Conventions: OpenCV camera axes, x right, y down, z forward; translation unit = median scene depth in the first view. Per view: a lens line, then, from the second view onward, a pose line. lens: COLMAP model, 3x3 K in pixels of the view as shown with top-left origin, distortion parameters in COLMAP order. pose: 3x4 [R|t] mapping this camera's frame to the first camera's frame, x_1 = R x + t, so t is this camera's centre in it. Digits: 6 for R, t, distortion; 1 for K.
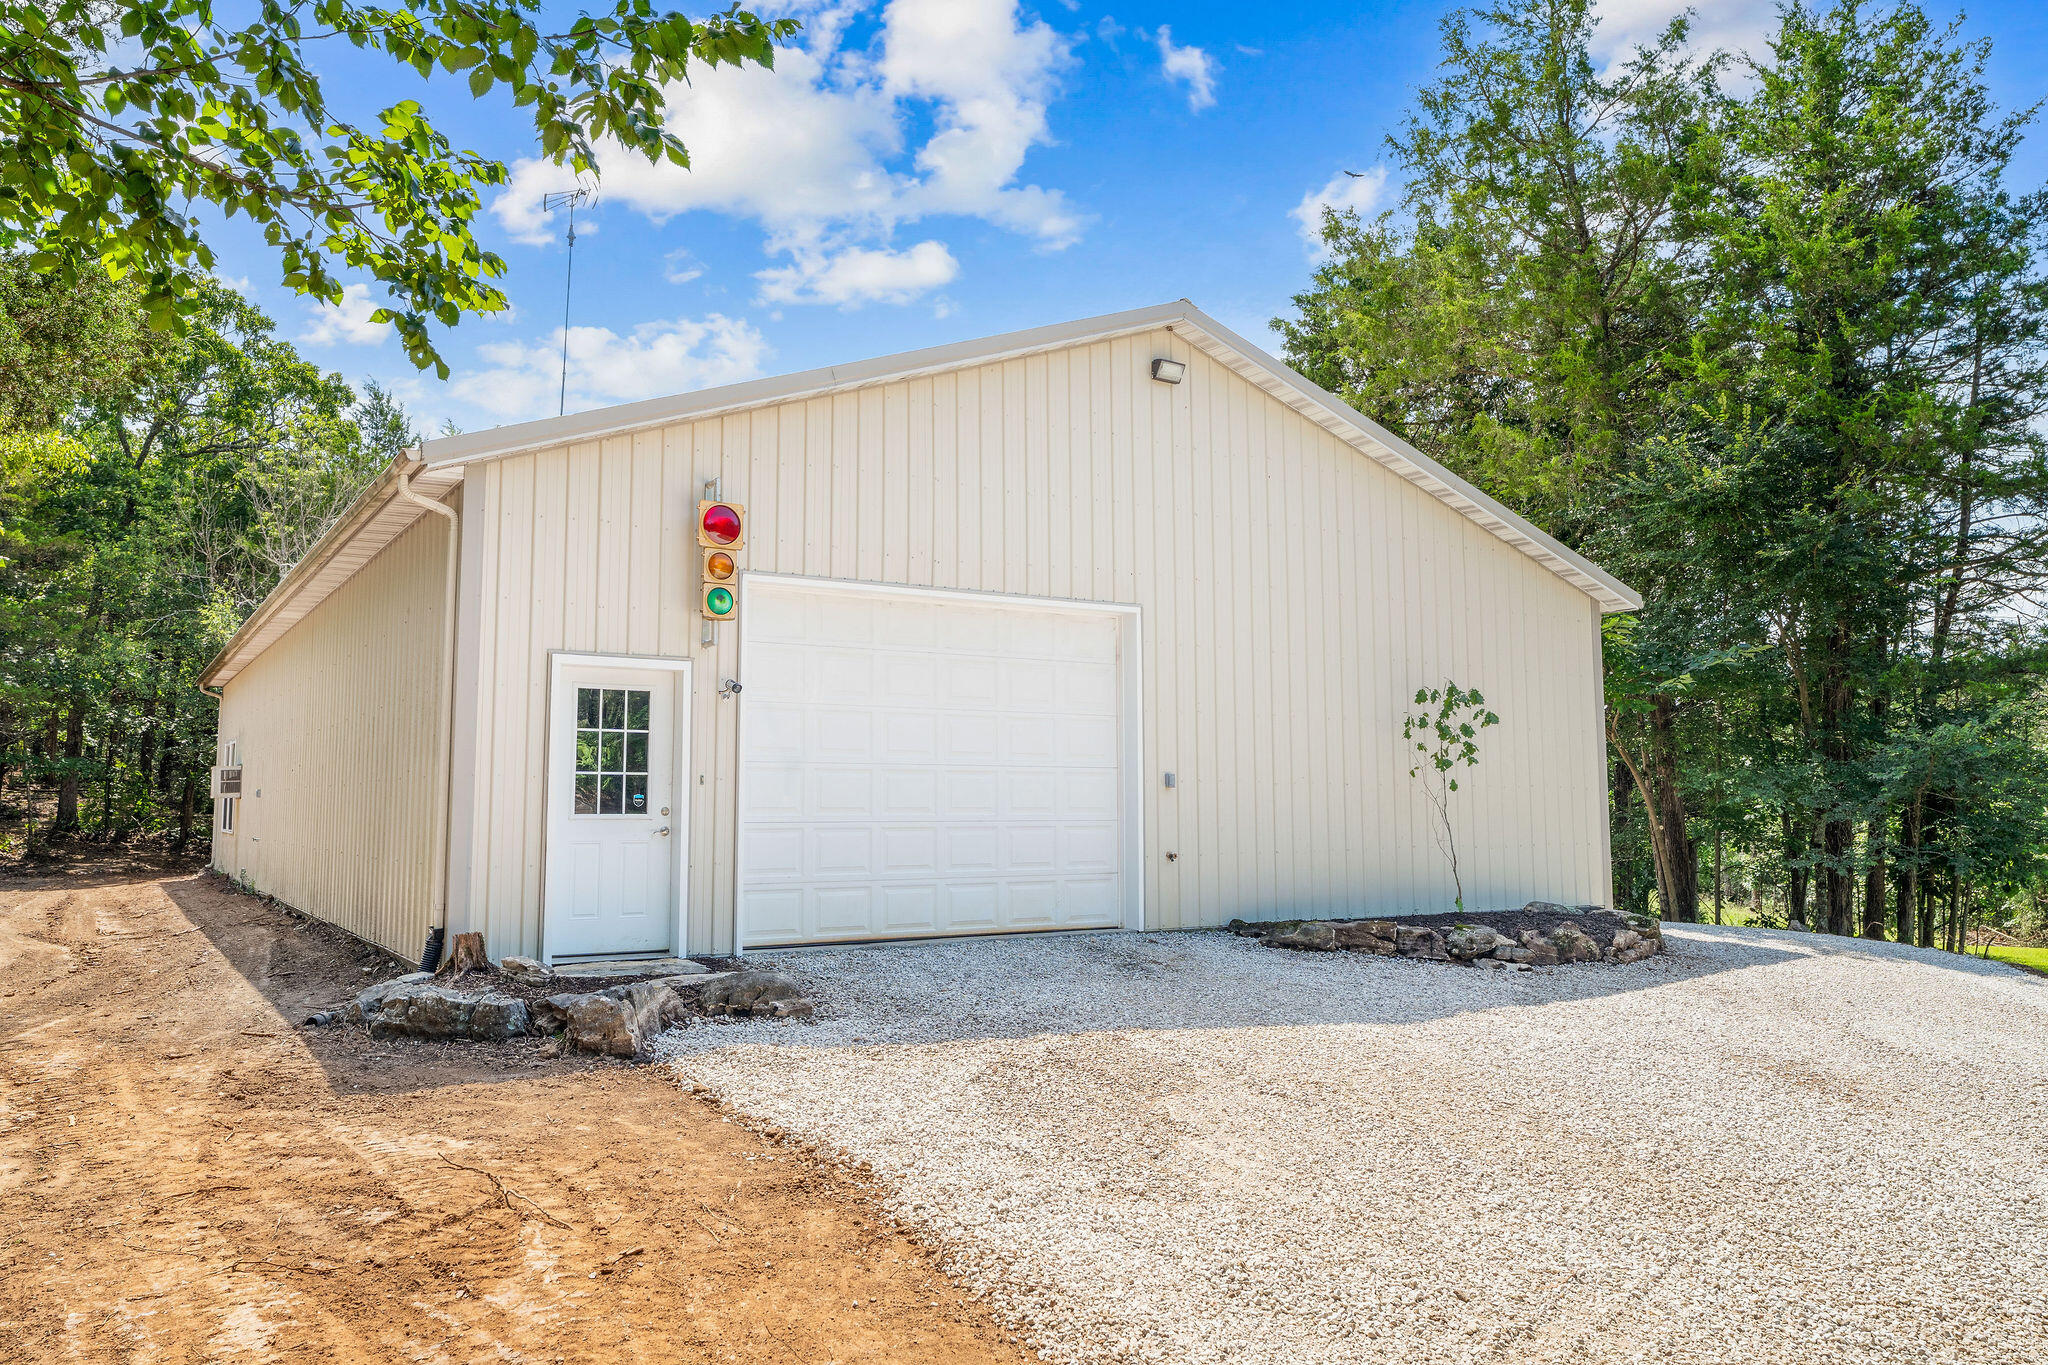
lens RADIAL K [[1484.7, 0, 1019.4], [0, 1484.7, 673.6], [0, 0, 1]] dist [0.001968, 0.001094]
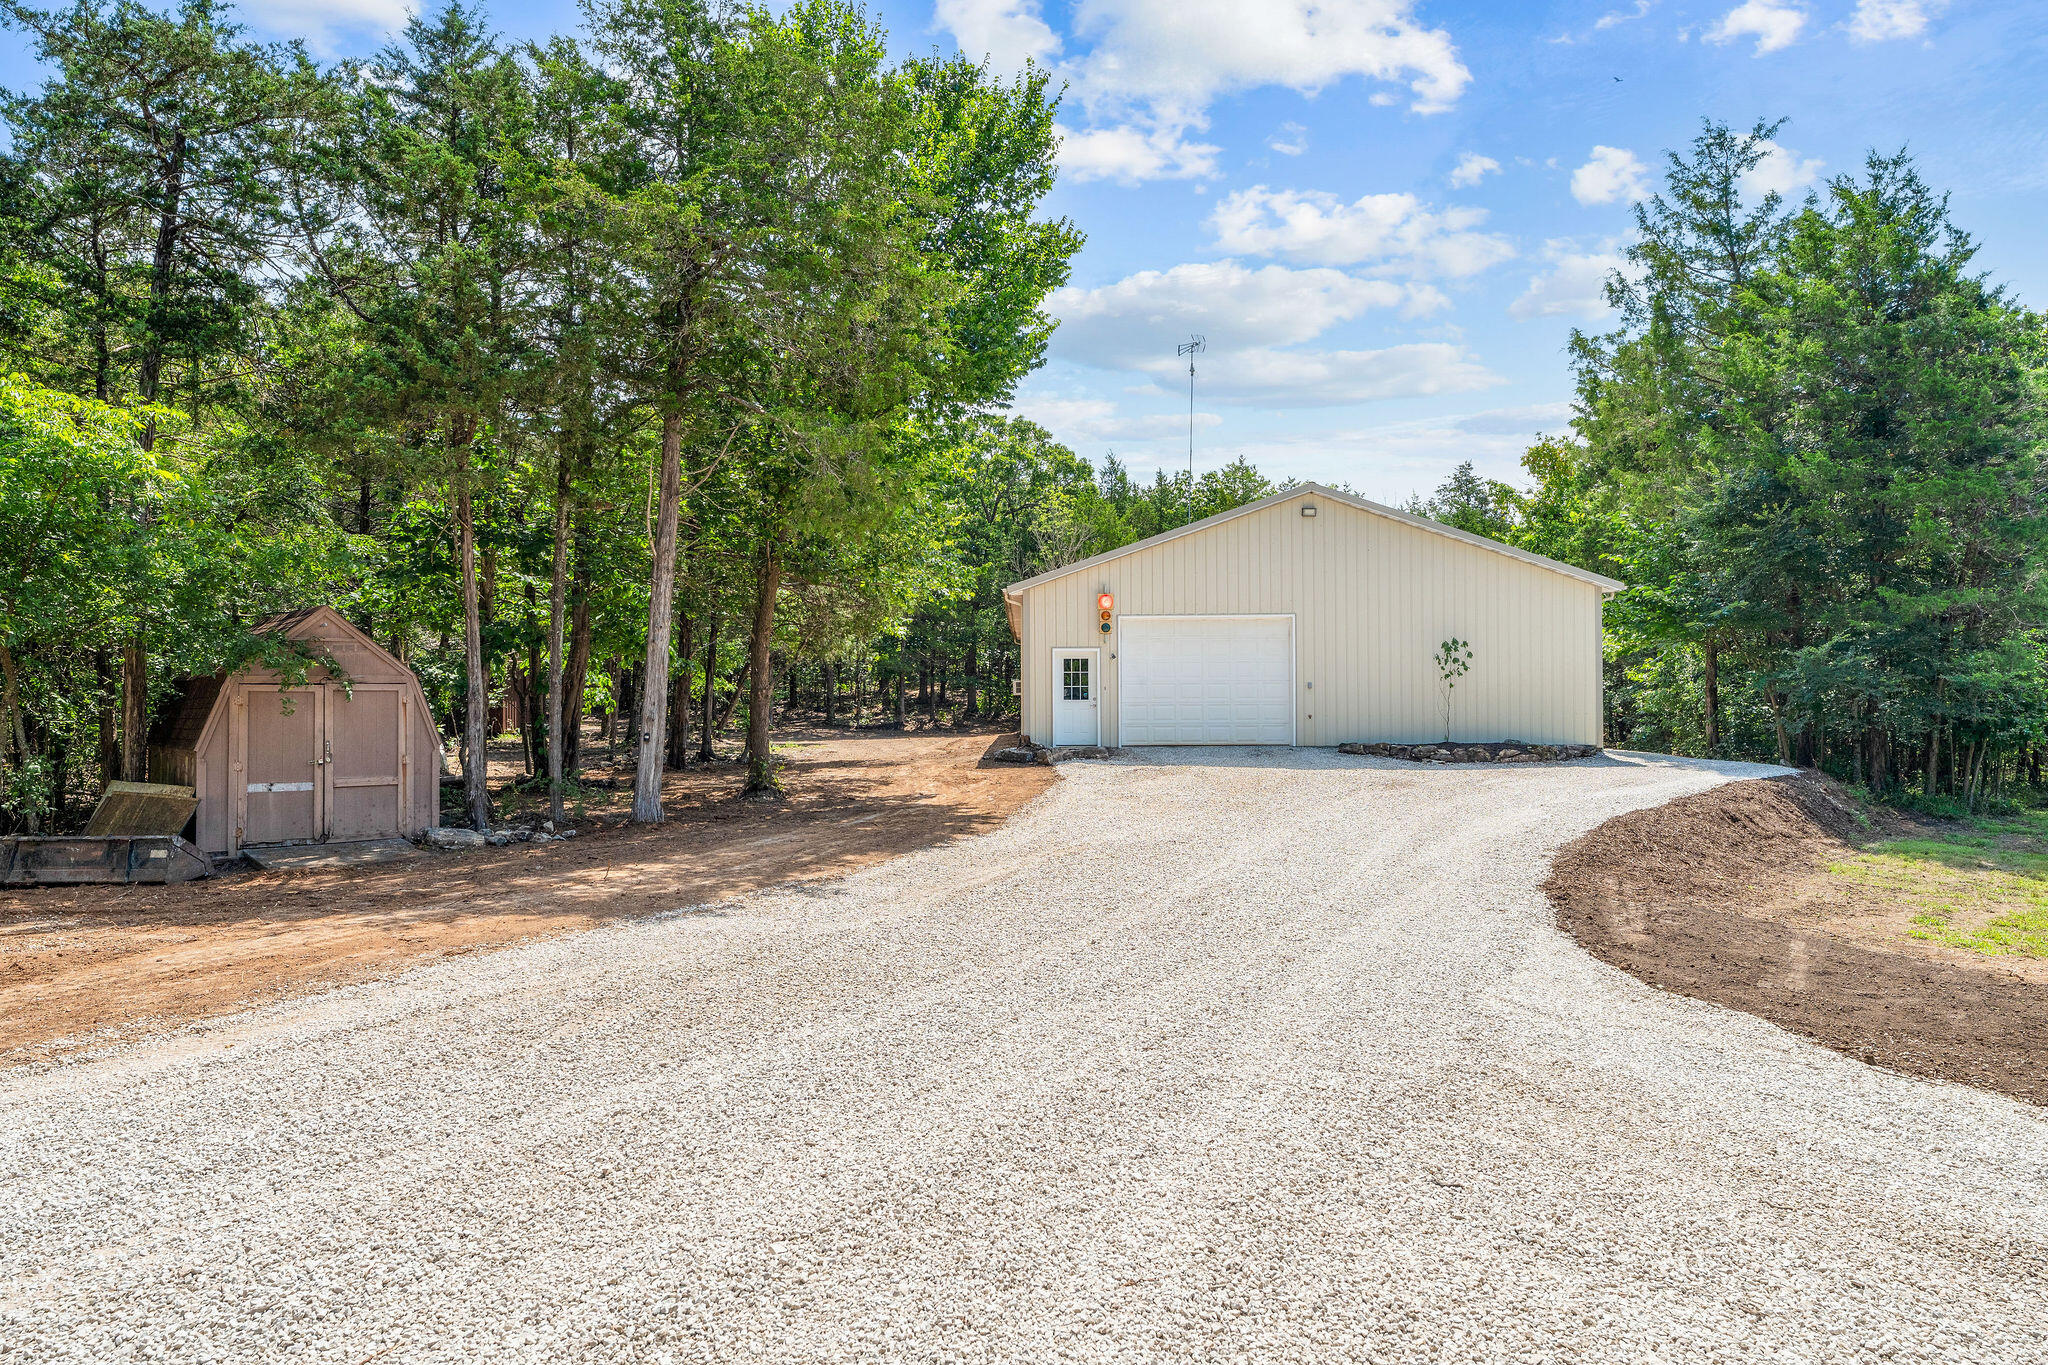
lens RADIAL K [[1244.9, 0, 1025.4], [0, 1244.9, 688.1], [0, 0, 1]] dist [-0.000218, 0.001073]
pose [[0.850127, -0.010616, -0.526471, 0.766799], [0.053097, 0.996429, 0.065648, -0.080227], [0.523895, -0.083763, 0.847655, -0.950388]]
